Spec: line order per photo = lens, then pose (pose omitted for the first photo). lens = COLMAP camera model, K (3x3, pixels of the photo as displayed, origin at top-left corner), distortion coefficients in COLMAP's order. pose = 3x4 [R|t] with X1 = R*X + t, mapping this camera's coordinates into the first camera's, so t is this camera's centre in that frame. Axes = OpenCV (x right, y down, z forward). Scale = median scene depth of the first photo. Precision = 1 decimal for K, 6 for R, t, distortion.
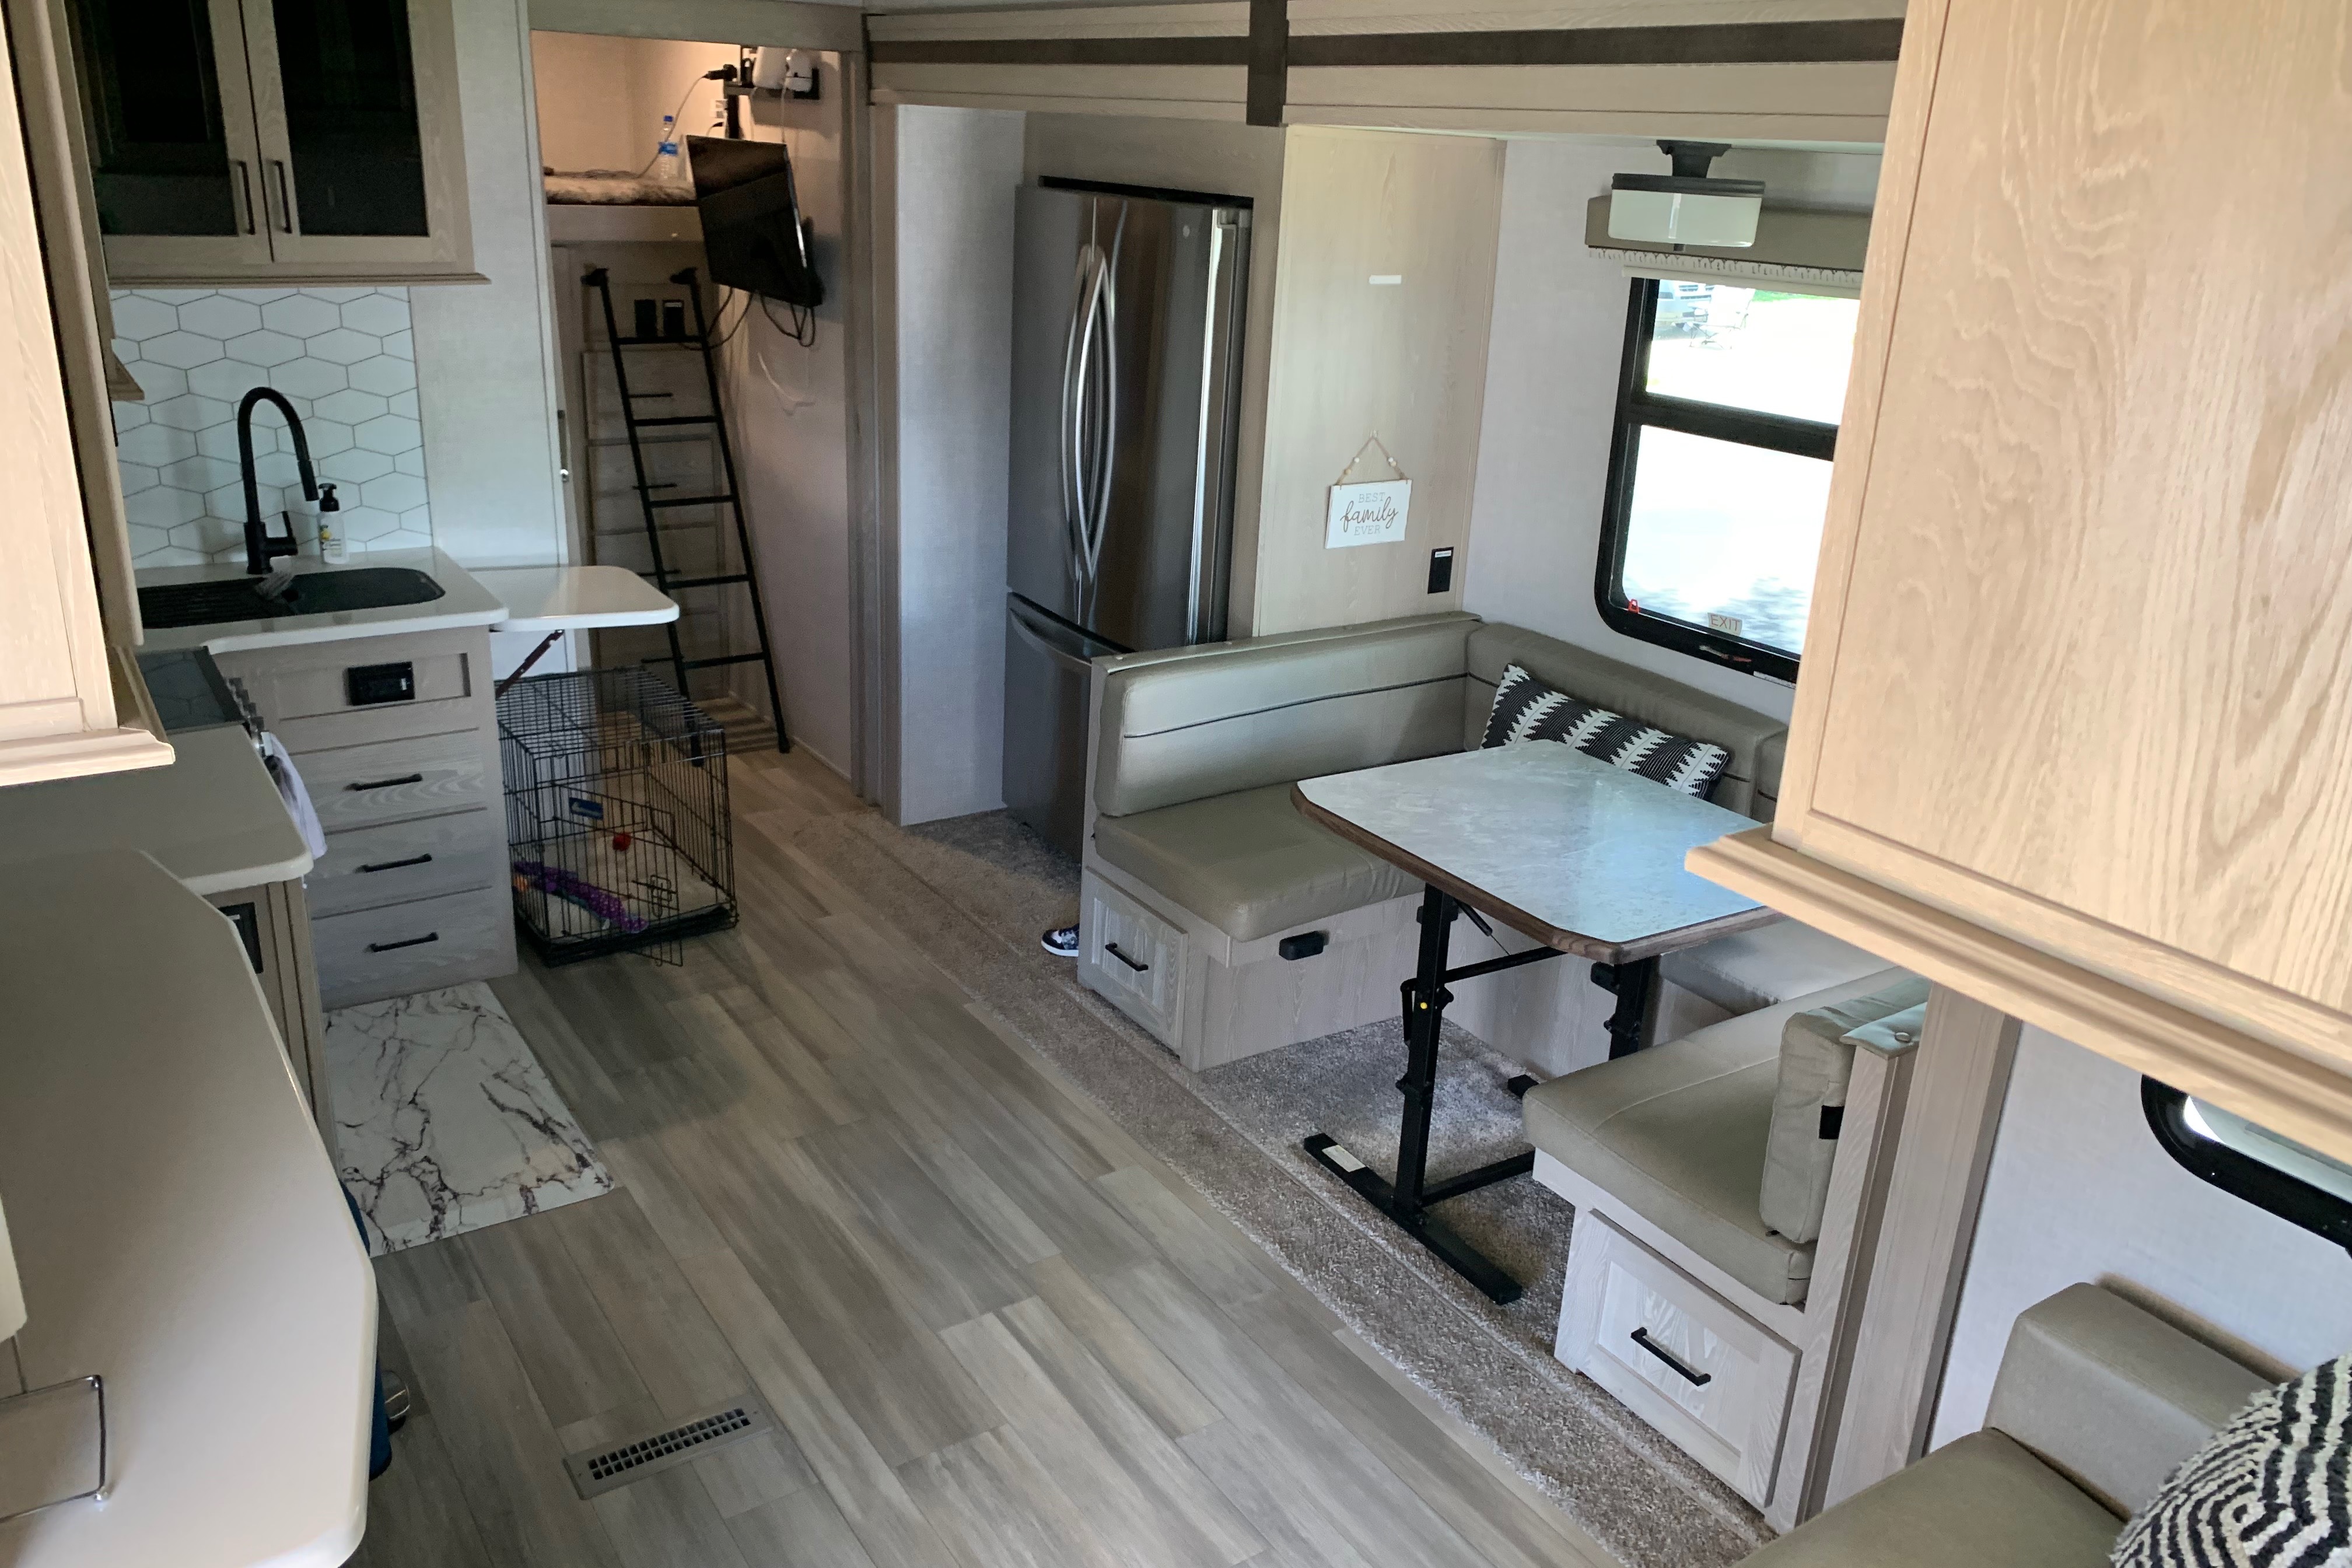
lens RADIAL K [[1800.7, 0, 1159.8], [0, 1800.7, 781.9], [0, 0, 1]] dist [0.004642, -0.010311]
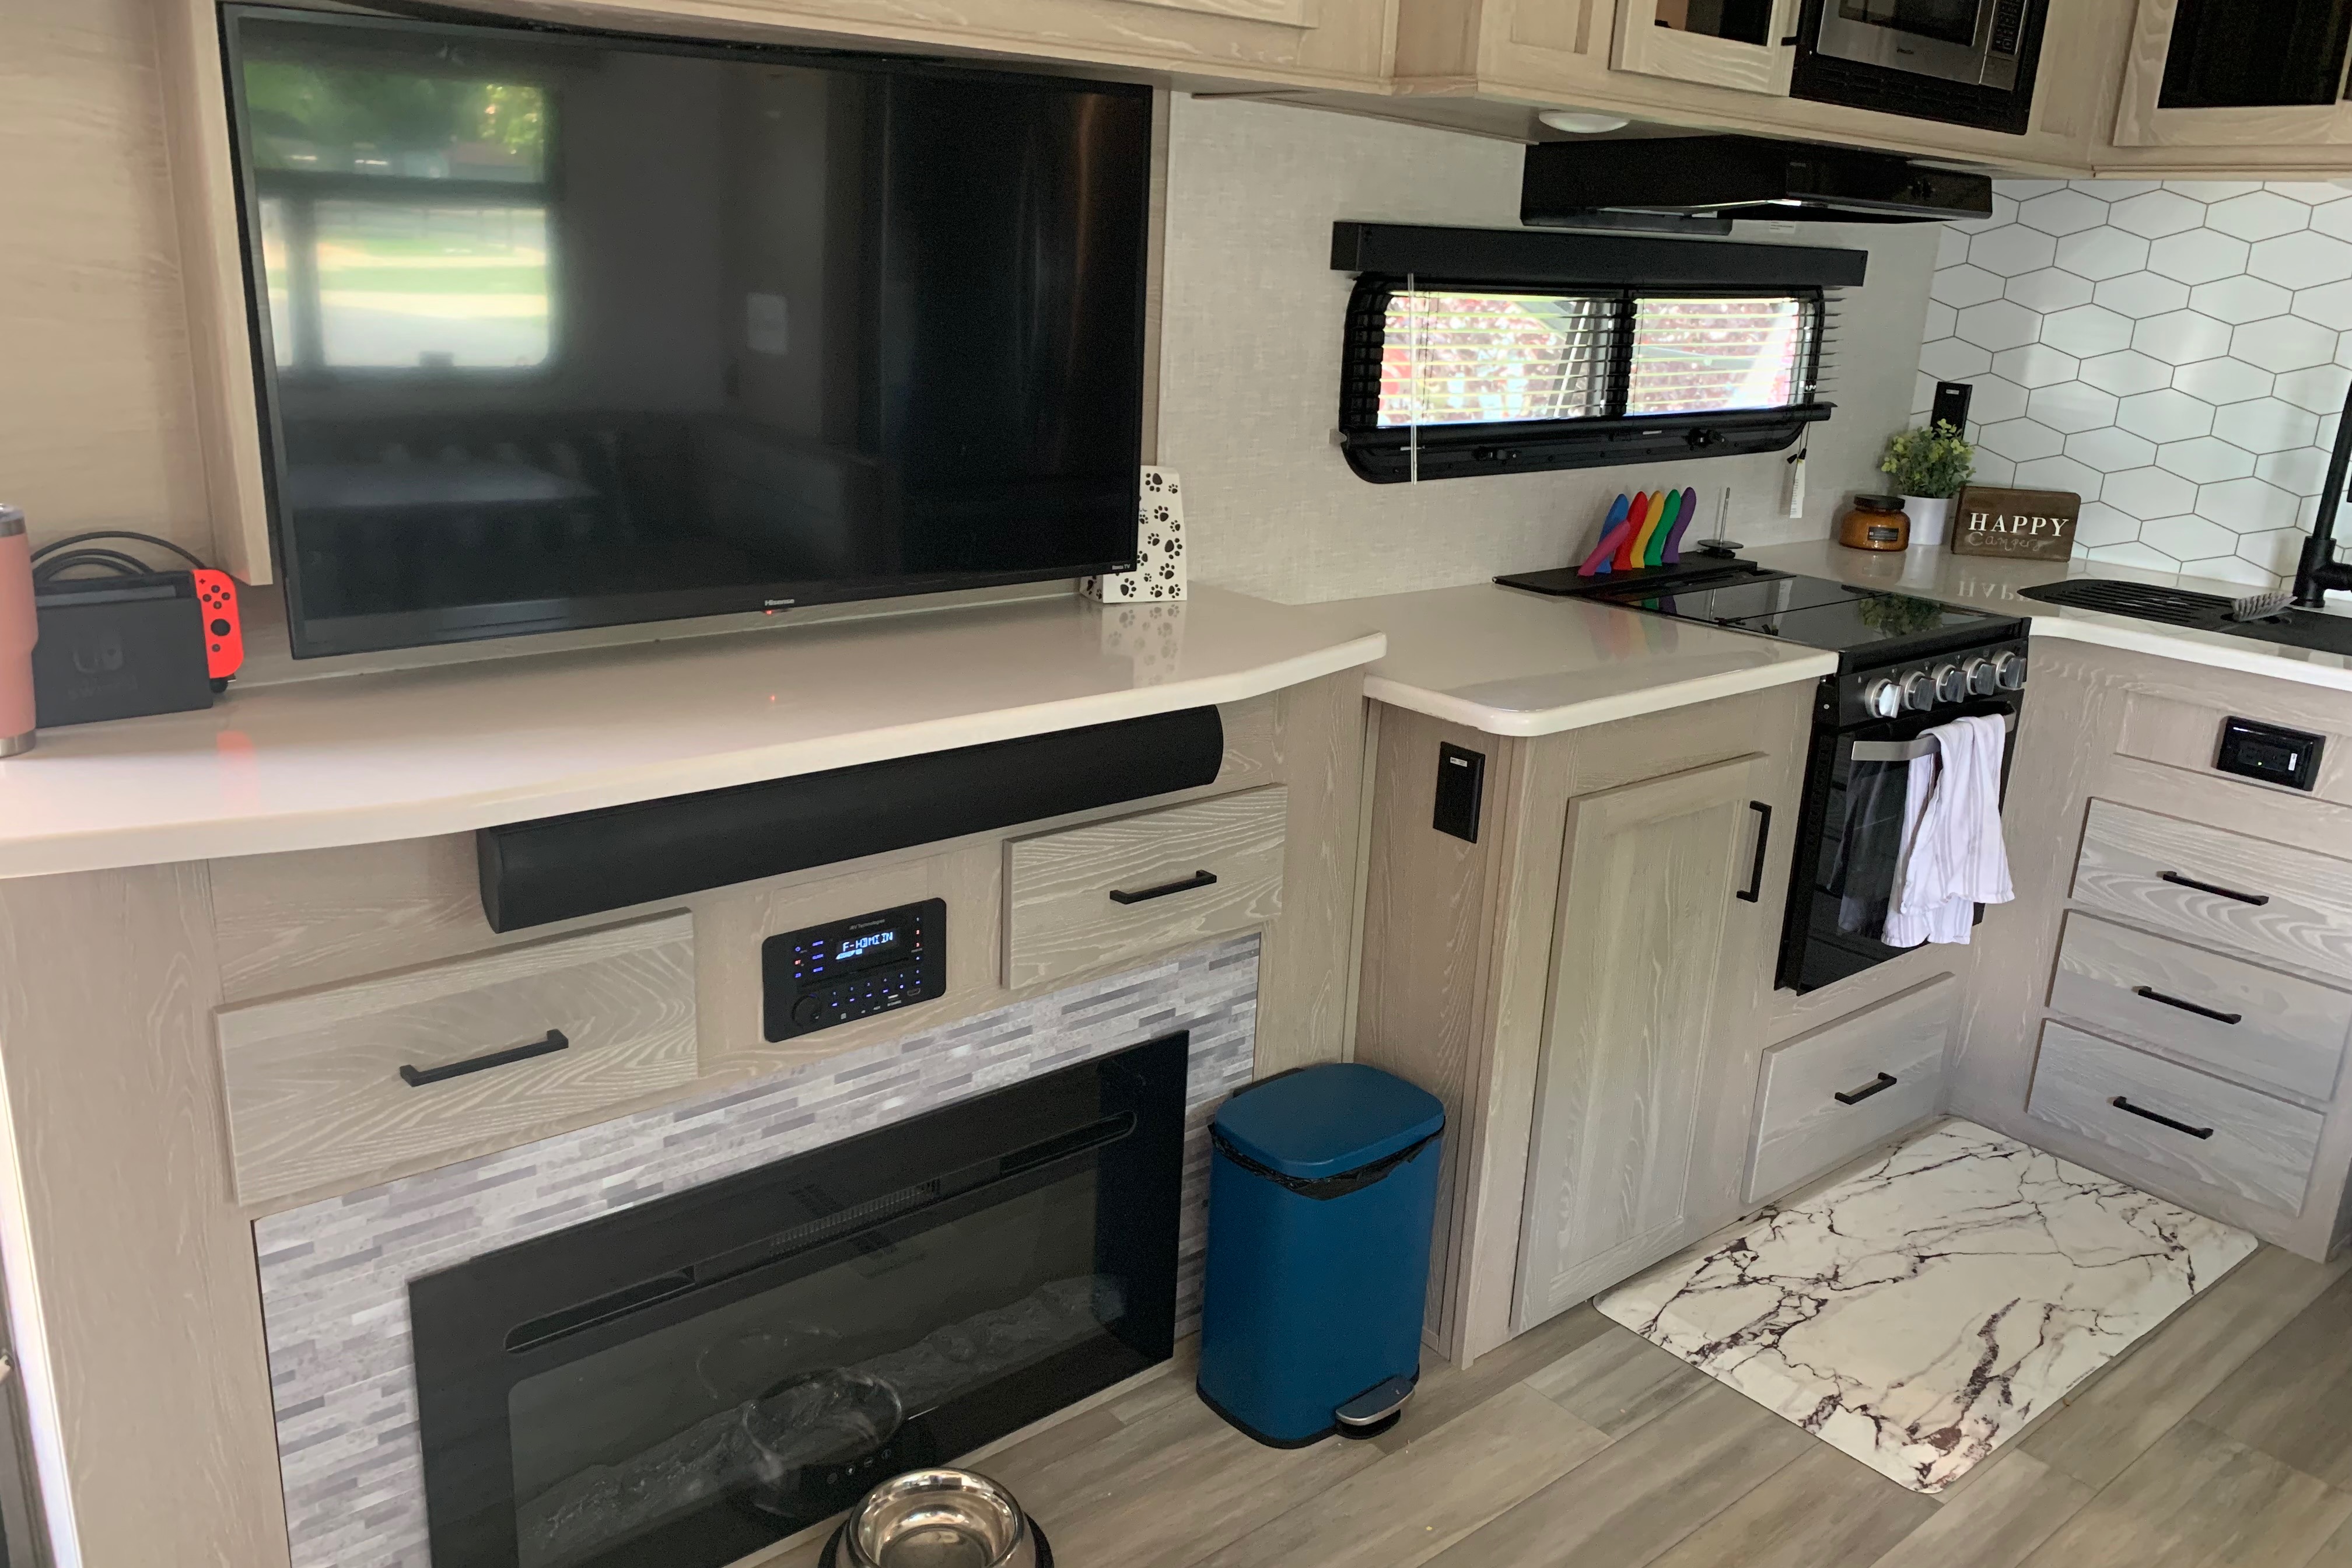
lens RADIAL K [[1800.7, 0, 1172.1], [0, 1800.7, 780.3], [0, 0, 1]] dist [0.004642, -0.010311]
pose [[0.111584, 0.247170, -0.962526, 0.188878], [-0.382867, 0.904496, 0.187883, -0.014458], [0.917040, 0.347554, 0.195561, 0.496831]]
